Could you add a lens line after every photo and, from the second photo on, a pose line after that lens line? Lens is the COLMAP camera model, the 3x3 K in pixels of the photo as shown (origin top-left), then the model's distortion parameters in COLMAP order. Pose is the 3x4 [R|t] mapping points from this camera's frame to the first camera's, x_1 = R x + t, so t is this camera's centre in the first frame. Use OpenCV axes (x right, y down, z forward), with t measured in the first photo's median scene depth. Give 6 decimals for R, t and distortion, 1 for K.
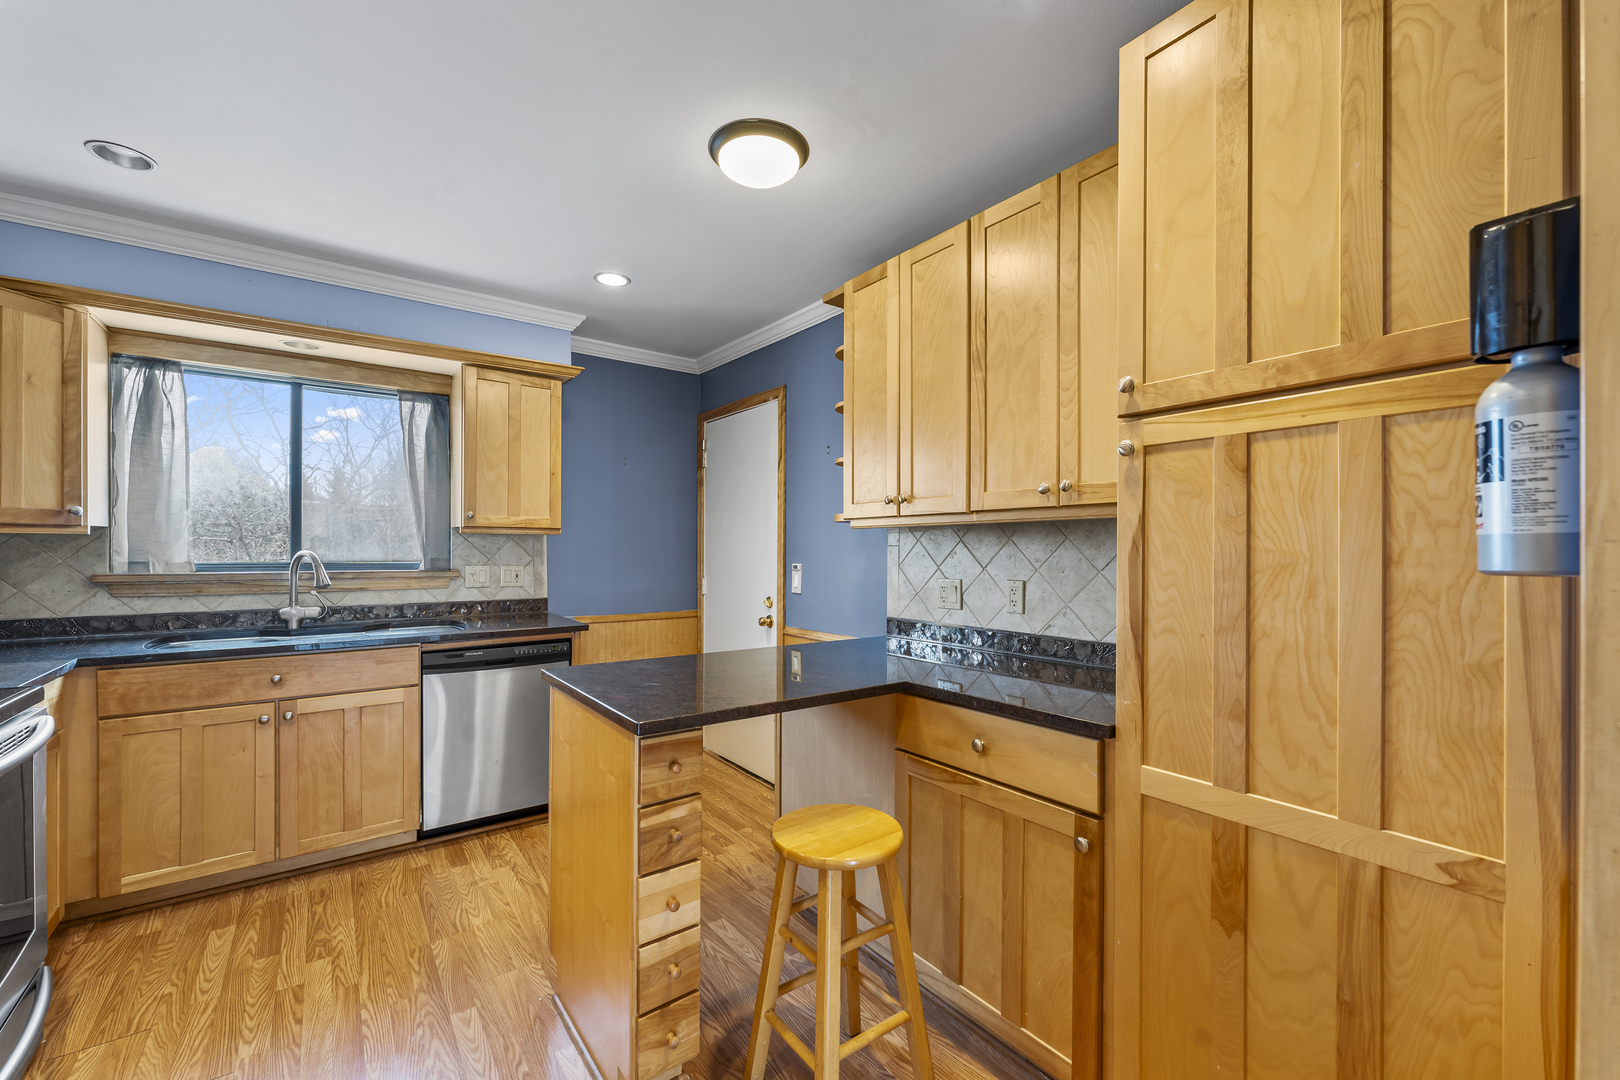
lens RADIAL K [[650.5, 0, 809.3], [0, 650.5, 550.5], [0, 0, 1]] dist [-0.000085, -0.000123]
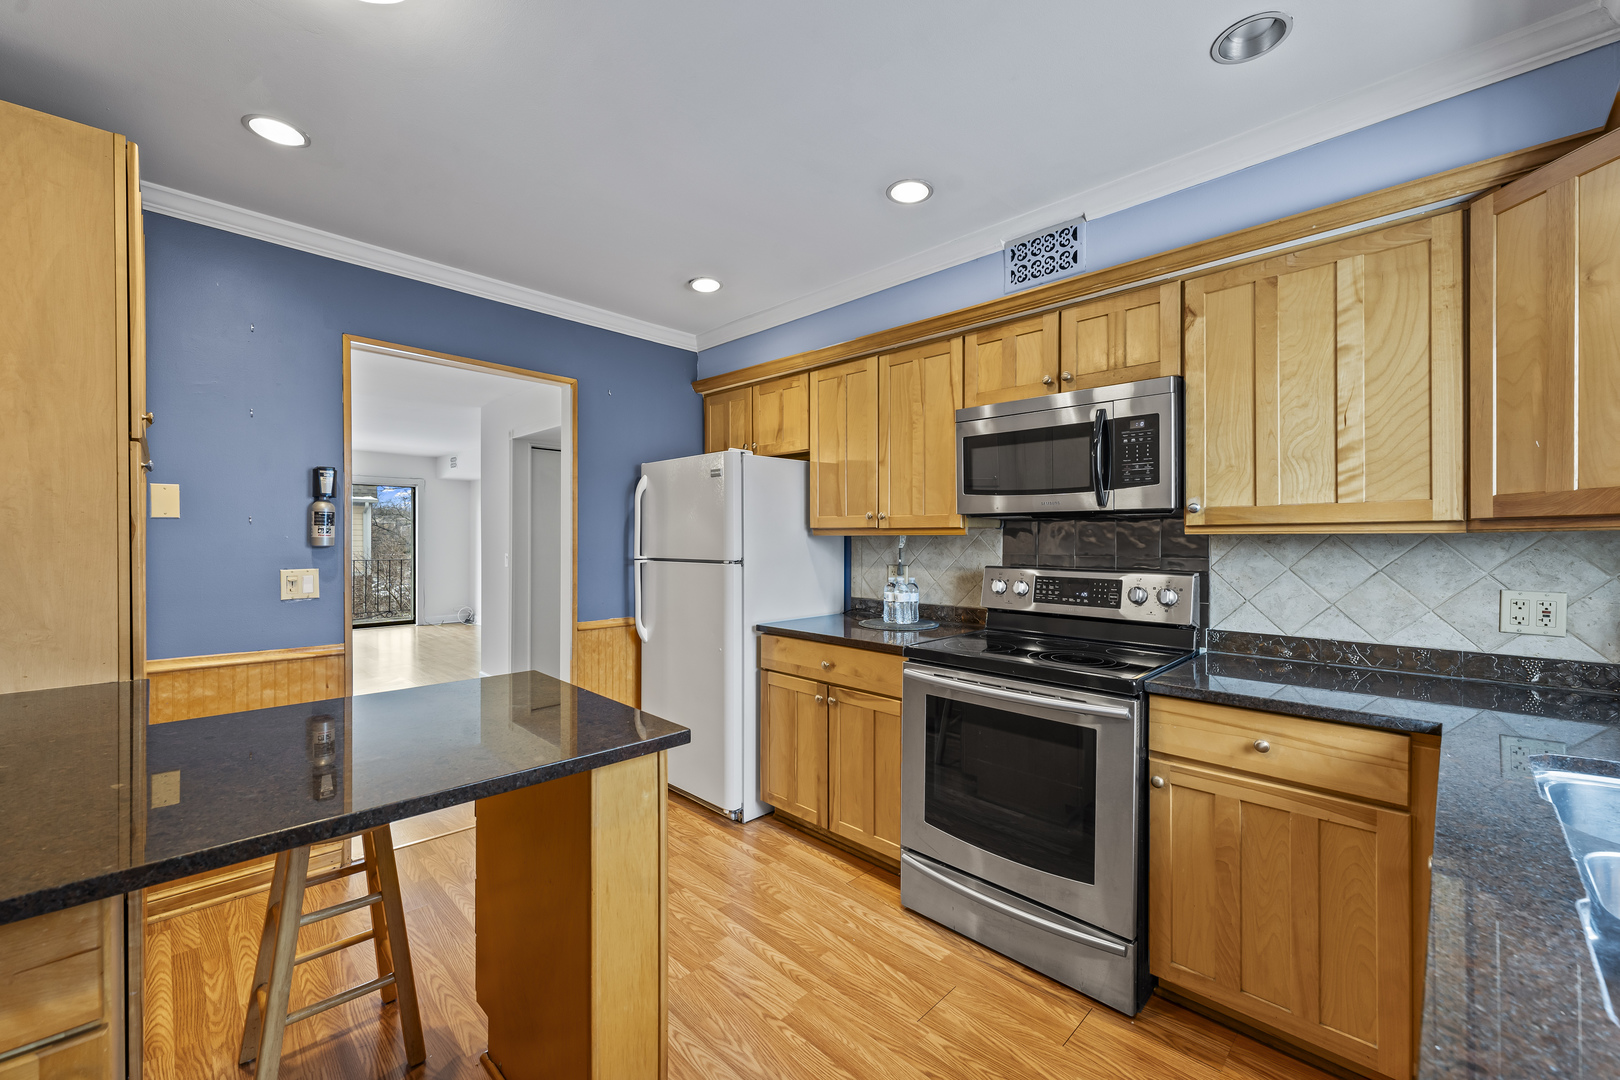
lens RADIAL K [[652.3, 0, 806.5], [0, 652.3, 540.1], [0, 0, 1]] dist [-0.000555, 0.000198]
pose [[-0.989595, -0.008093, -0.143653, -0.332663], [-0.008808, 0.999952, 0.004338, -0.012064], [0.143611, 0.005558, -0.989619, 1.289253]]
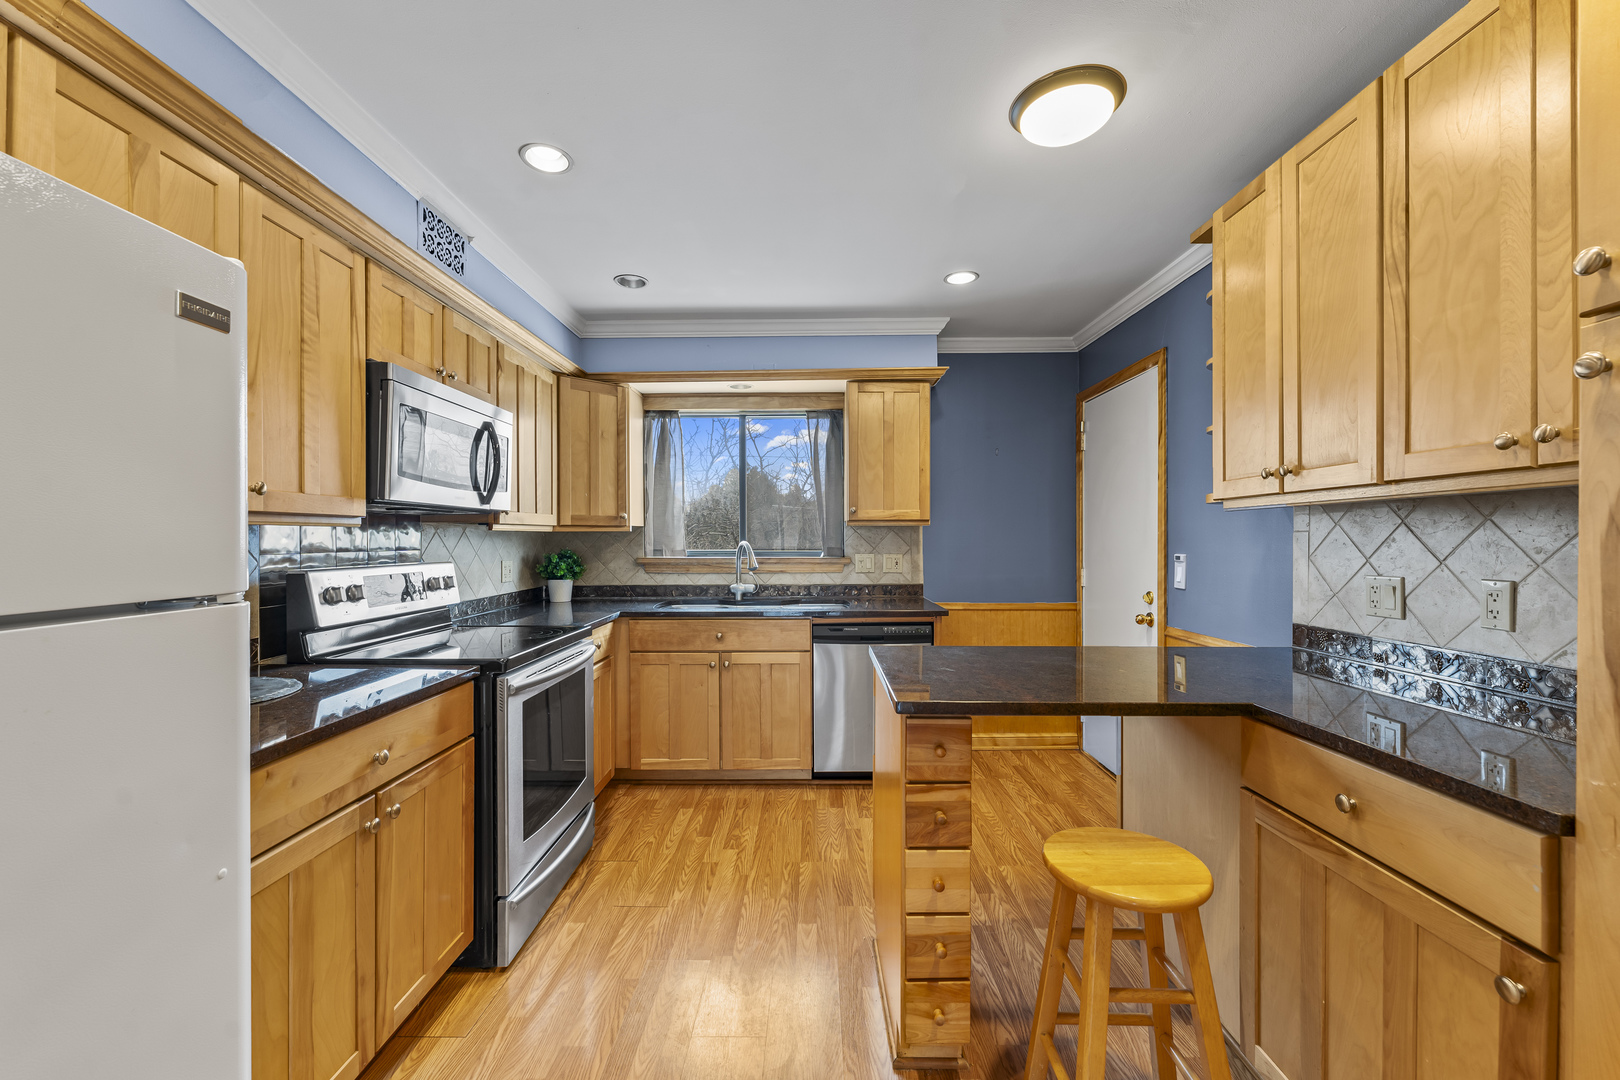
lens RADIAL K [[645.0, 0, 808.6], [0, 645.0, 541.3], [0, 0, 1]] dist [-0.000871, 0.000000]
pose [[0.796435, -0.004887, -0.604704, 0.136574], [0.005399, 0.999985, -0.000971, 0.002320], [0.604700, -0.002492, 0.796449, 0.038832]]
